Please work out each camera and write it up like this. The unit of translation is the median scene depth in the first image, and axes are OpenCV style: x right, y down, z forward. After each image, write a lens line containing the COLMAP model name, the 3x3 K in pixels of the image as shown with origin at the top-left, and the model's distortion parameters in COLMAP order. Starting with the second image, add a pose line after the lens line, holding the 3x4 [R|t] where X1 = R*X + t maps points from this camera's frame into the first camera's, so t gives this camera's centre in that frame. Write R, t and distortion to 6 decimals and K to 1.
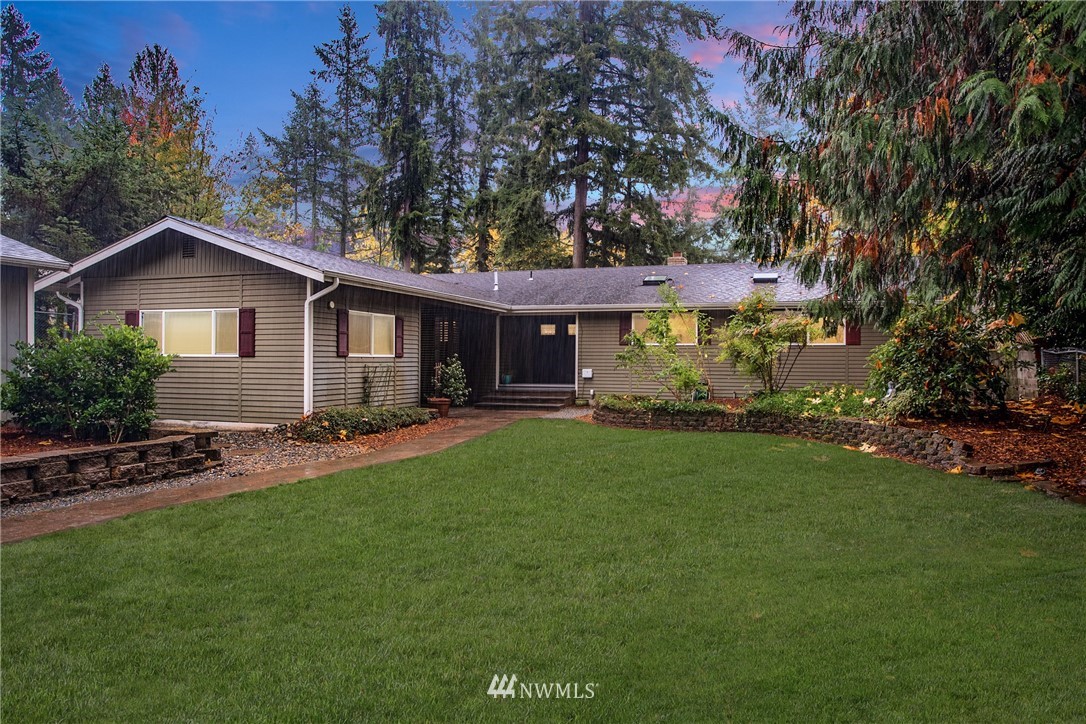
lens RADIAL K [[800.4, 0, 543.0], [0, 800.4, 362.0], [0, 0, 1]] dist [-0.006241, 0.002894]
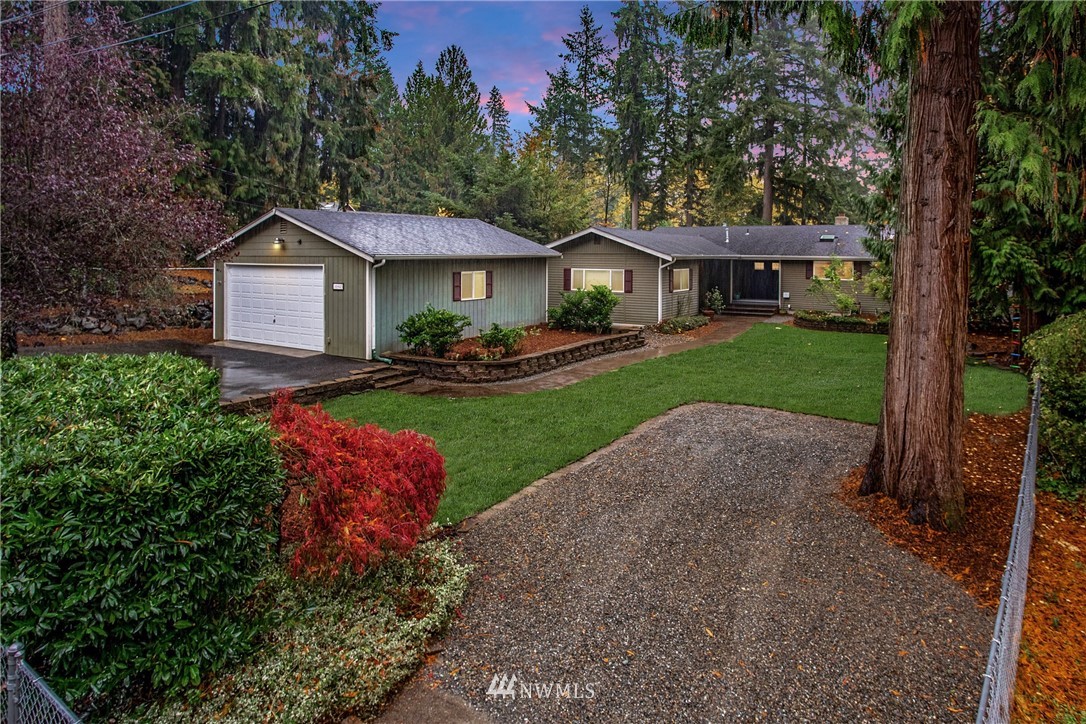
lens RADIAL K [[691.7, 0, 542.9], [0, 691.7, 286.1], [0, 0, 1]] dist [-0.094933, -0.000170]
pose [[0.969878, 0.011001, -0.243342, -0.040284], [-0.000309, 0.999034, 0.043933, -0.029504], [0.243590, -0.042534, 0.968945, -0.233212]]
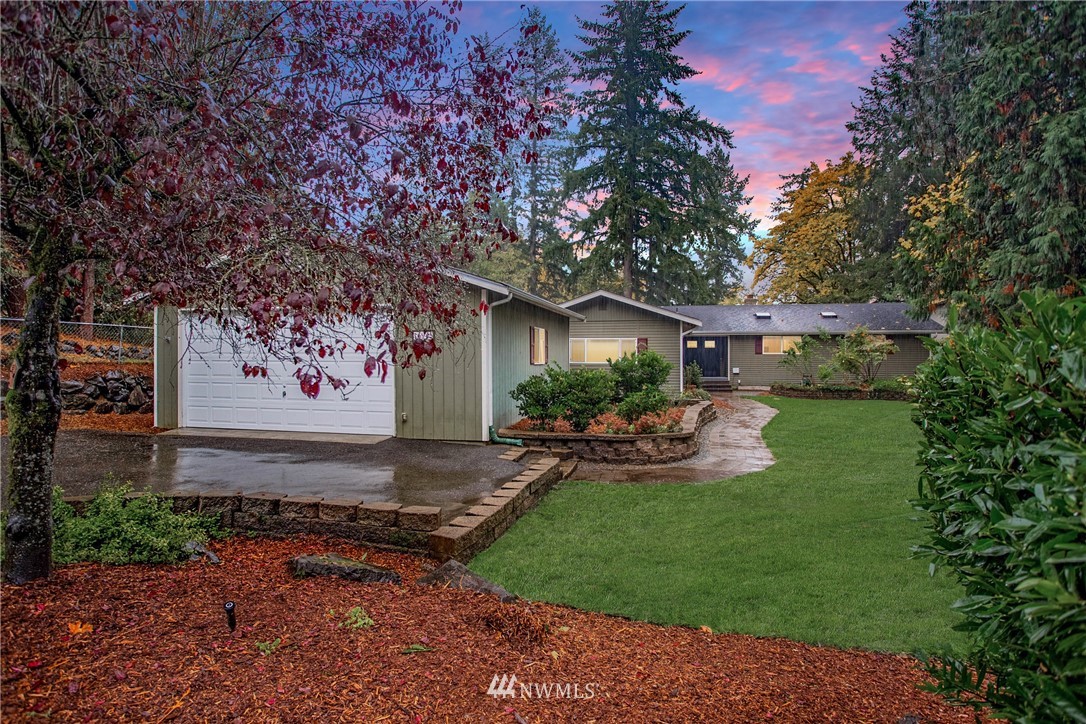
lens RADIAL K [[642.0, 0, 543.0], [0, 642.0, 362.0], [0, 0, 1]] dist [-0.072282, -0.000293]
pose [[0.994832, -0.002686, 0.101495, -0.212388], [0.002061, 0.999978, 0.006259, -0.005449], [-0.101510, -0.006018, 0.994816, -0.139350]]
